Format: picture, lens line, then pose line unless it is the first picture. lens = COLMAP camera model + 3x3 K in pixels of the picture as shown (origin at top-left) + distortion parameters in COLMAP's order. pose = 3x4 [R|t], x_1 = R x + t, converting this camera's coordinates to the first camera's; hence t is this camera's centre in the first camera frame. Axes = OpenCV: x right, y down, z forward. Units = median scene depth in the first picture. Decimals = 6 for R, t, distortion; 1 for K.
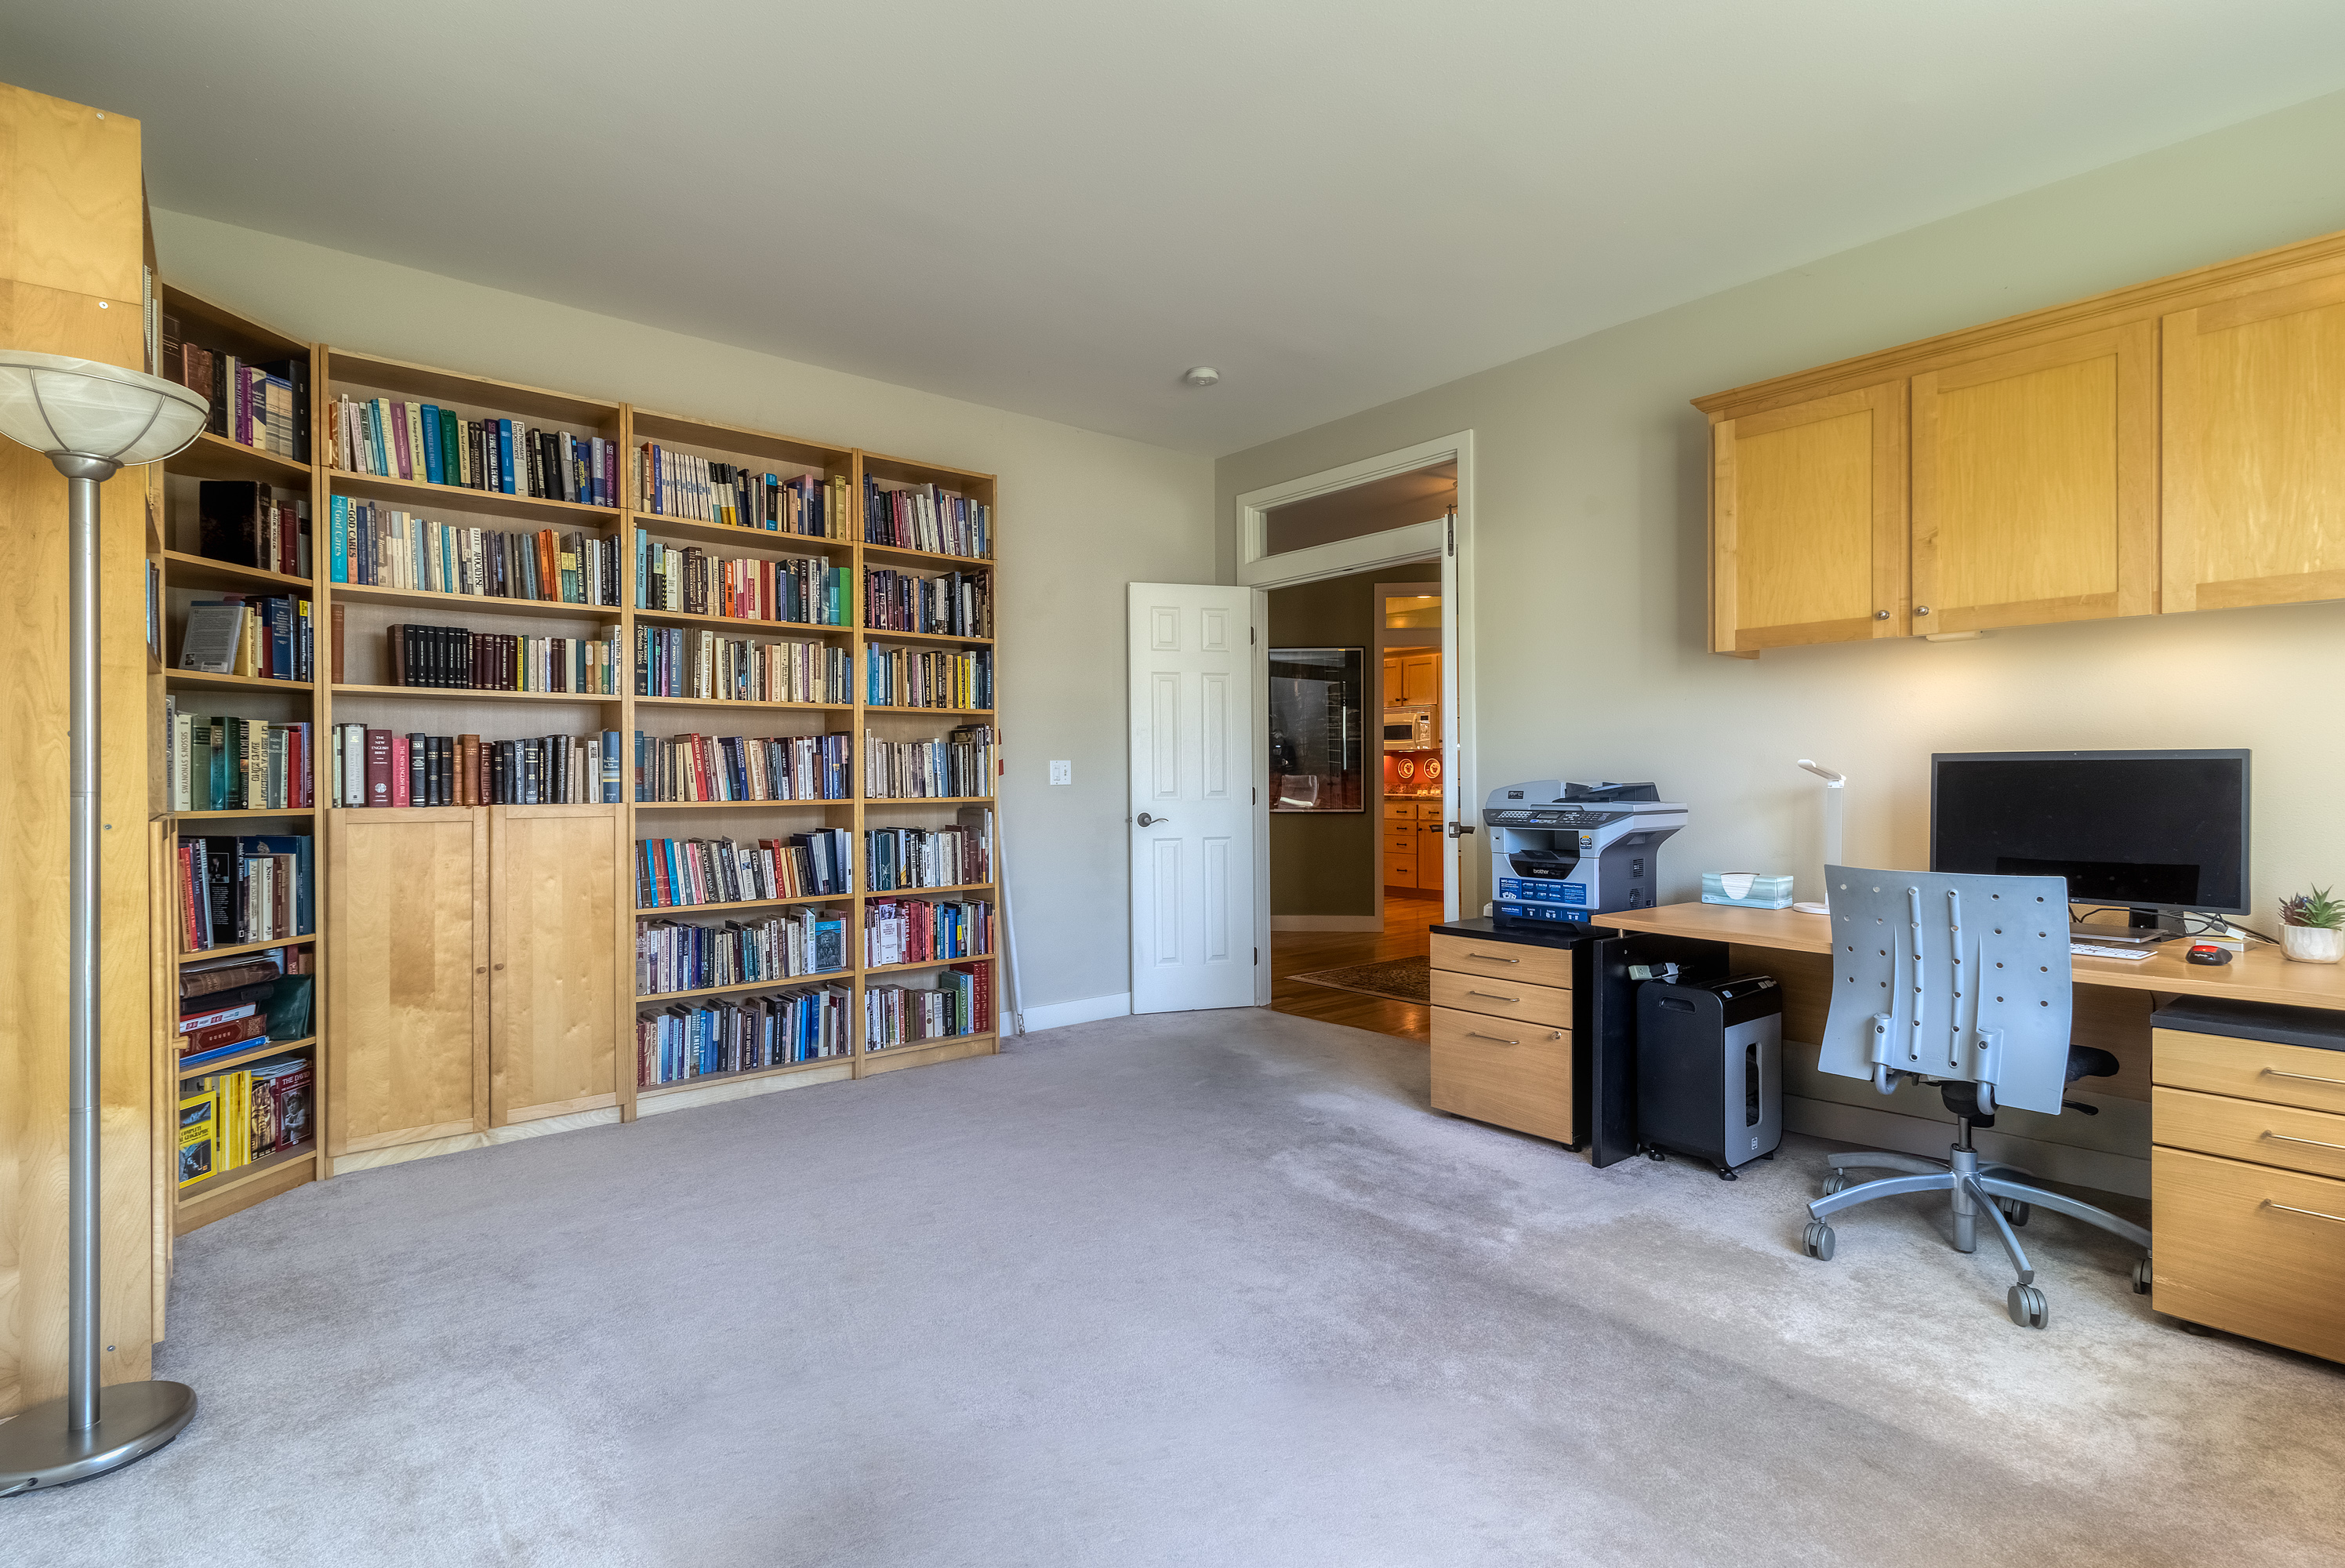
lens RADIAL K [[1110.5, 0, 1165.6], [0, 1110.5, 789.5], [0, 0, 1]] dist [0.004469, 0.001087]
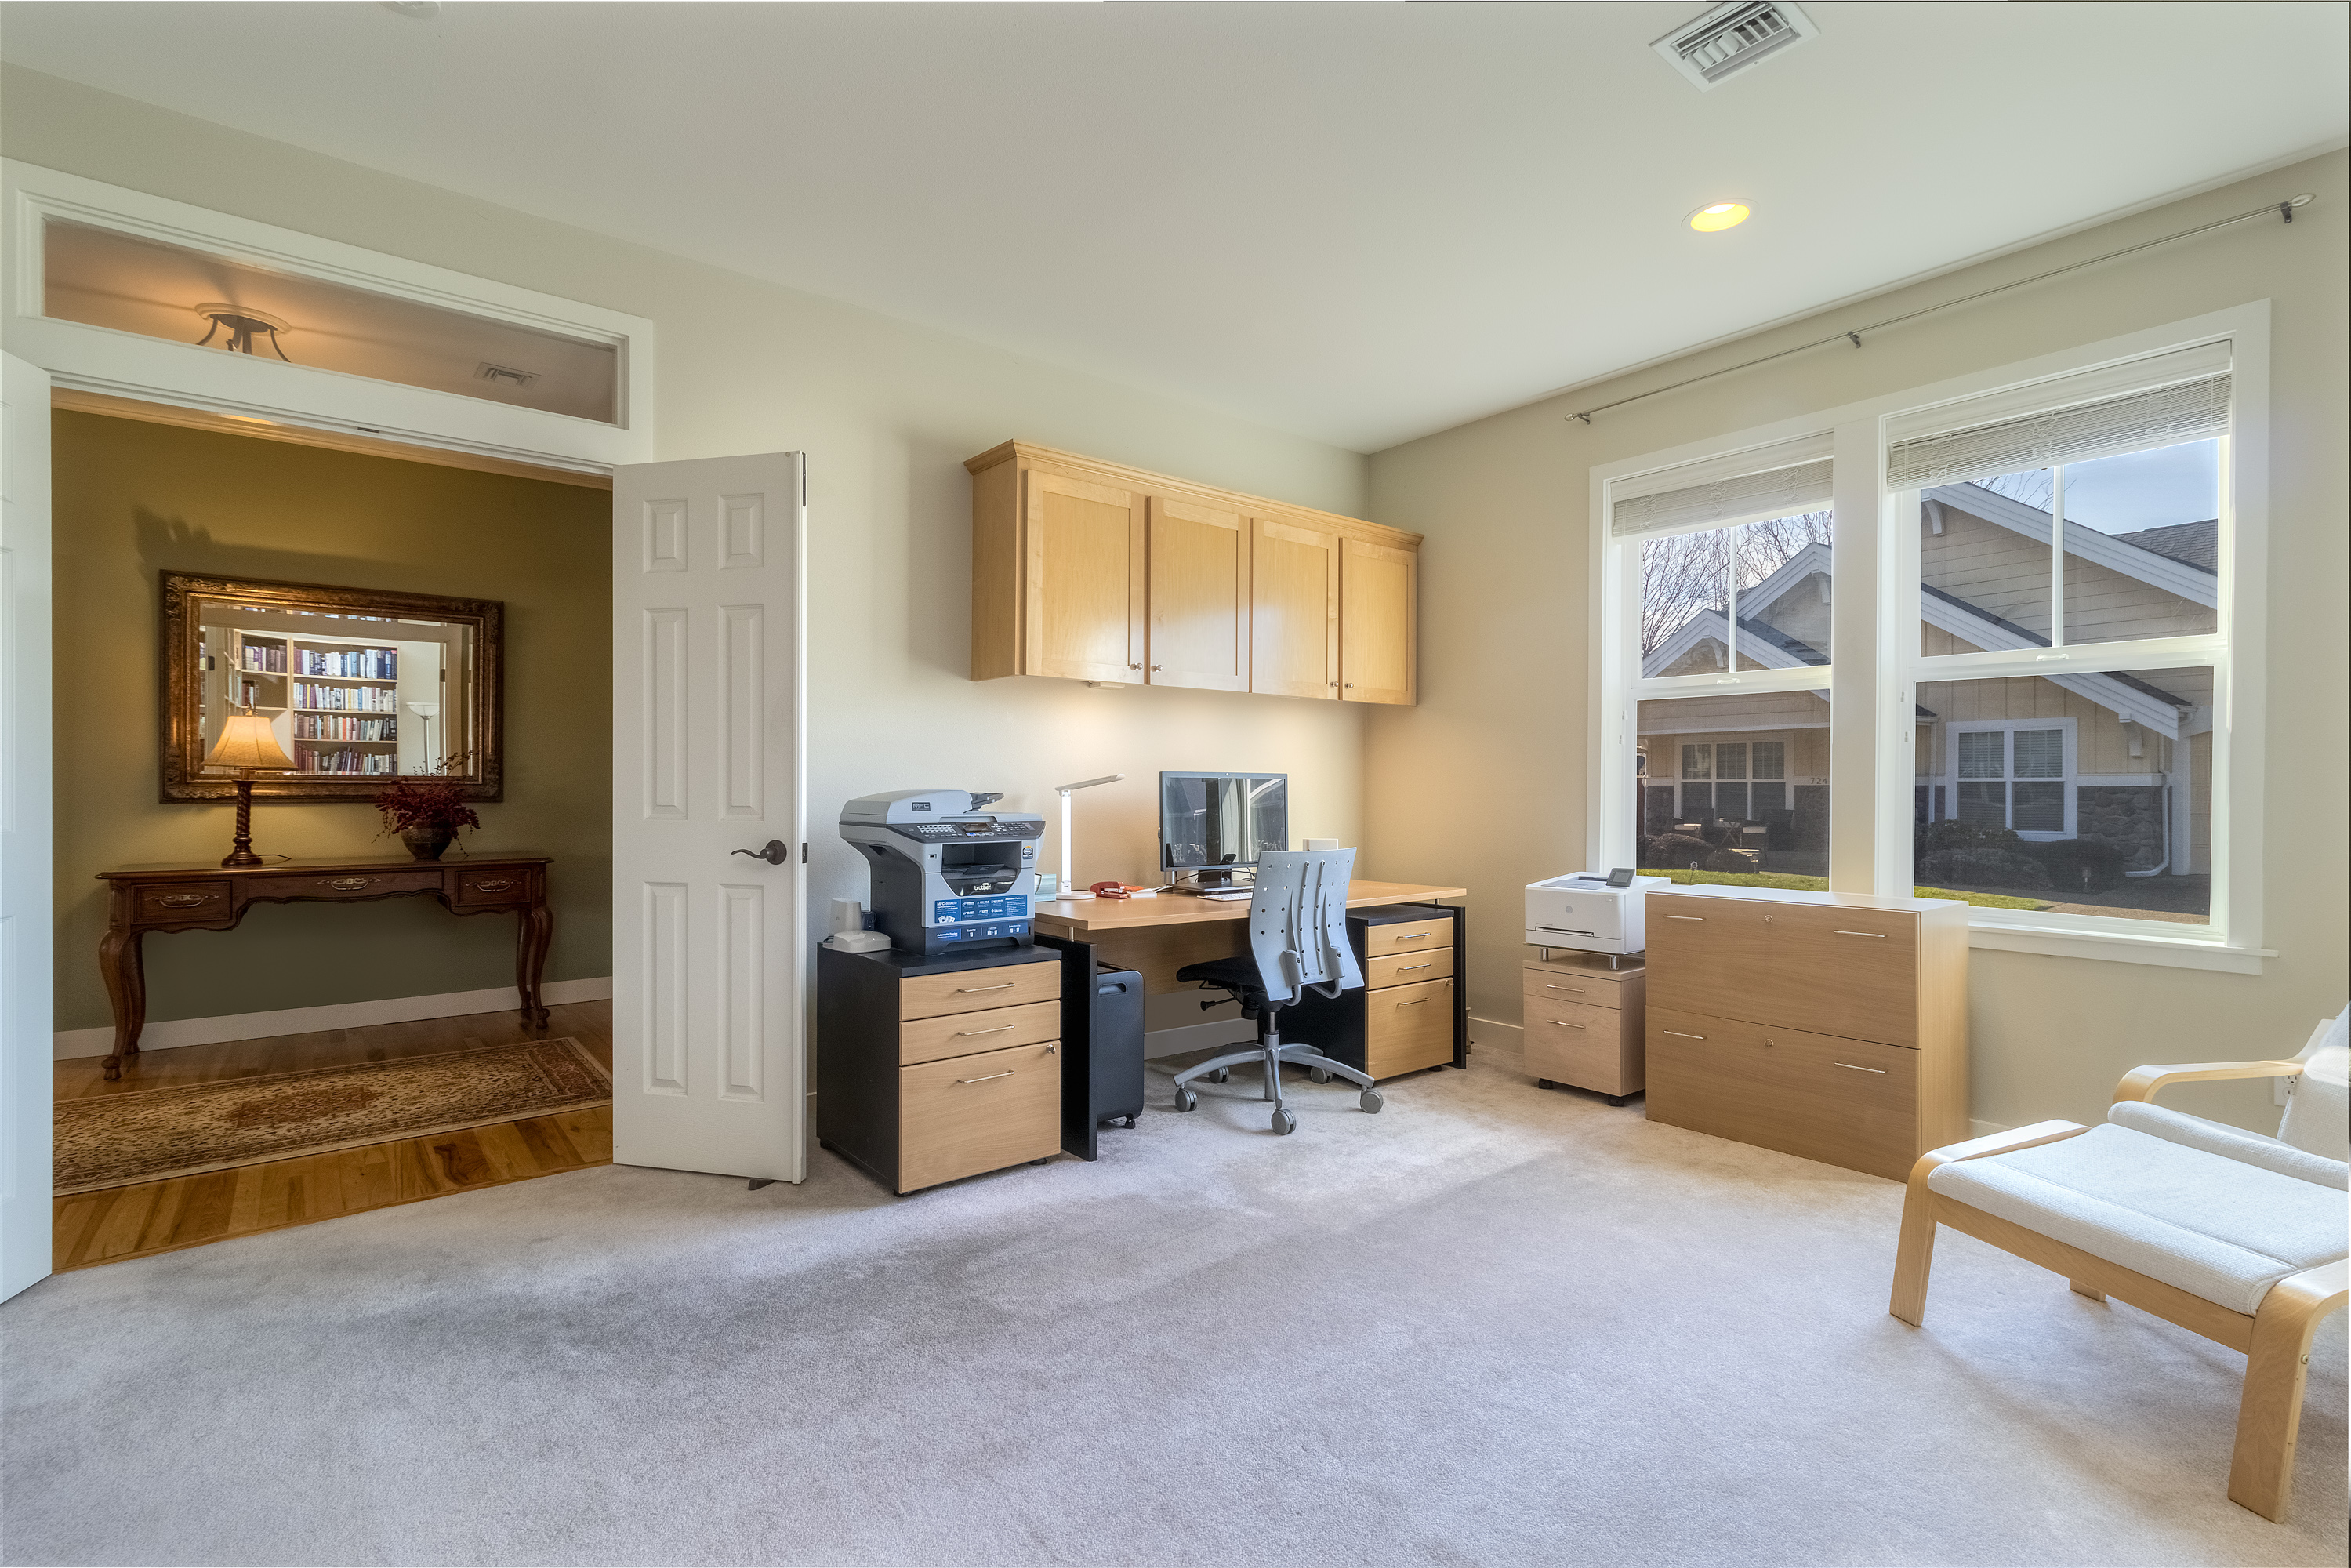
lens RADIAL K [[1113.4, 0, 1177.5], [0, 1113.4, 778.2], [0, 0, 1]] dist [0.004469, 0.001087]
pose [[0.006238, 0.006165, 0.999962, -0.633803], [0.002266, 0.999978, -0.006179, -0.013165], [-0.999978, 0.002305, 0.006224, 0.874001]]
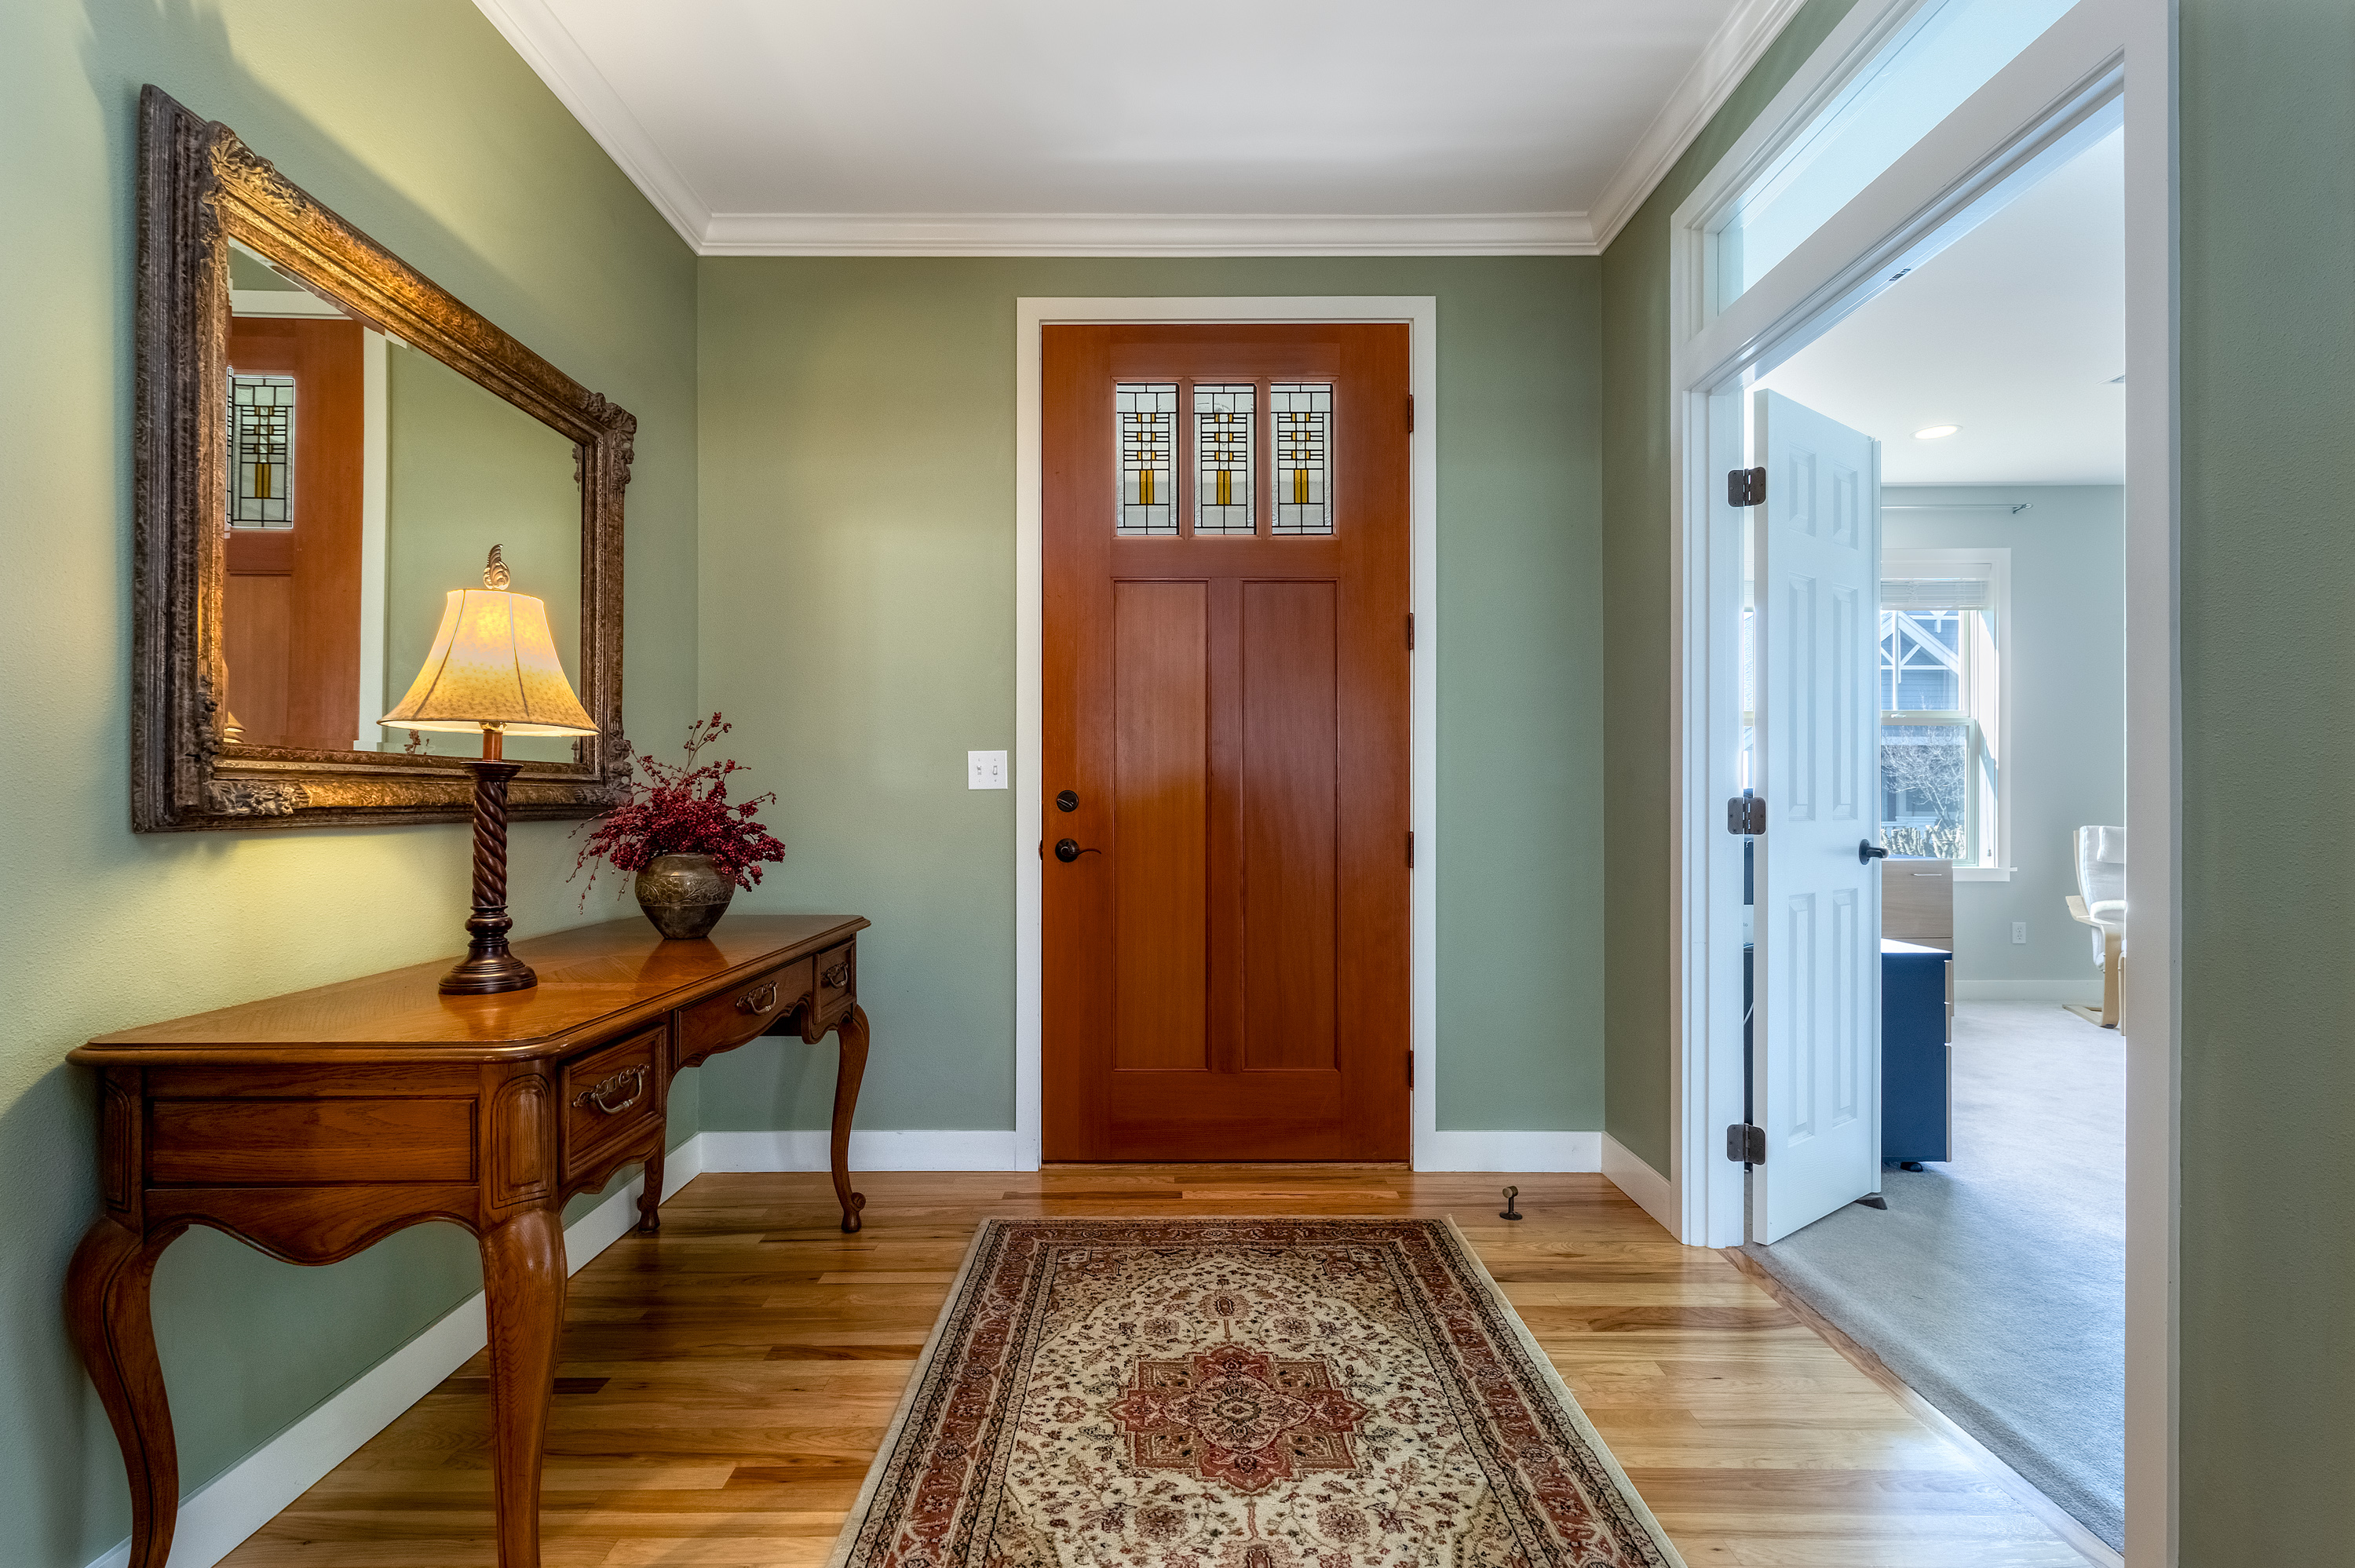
lens RADIAL K [[1115.1, 0, 1179.0], [0, 1115.1, 794.9], [0, 0, 1]] dist [0.004469, 0.001087]
pose [[-0.783136, 0.011060, 0.621752, 0.412043], [0.009097, 0.999939, -0.006329, 0.001816], [-0.621784, 0.000699, -0.783189, 2.665534]]
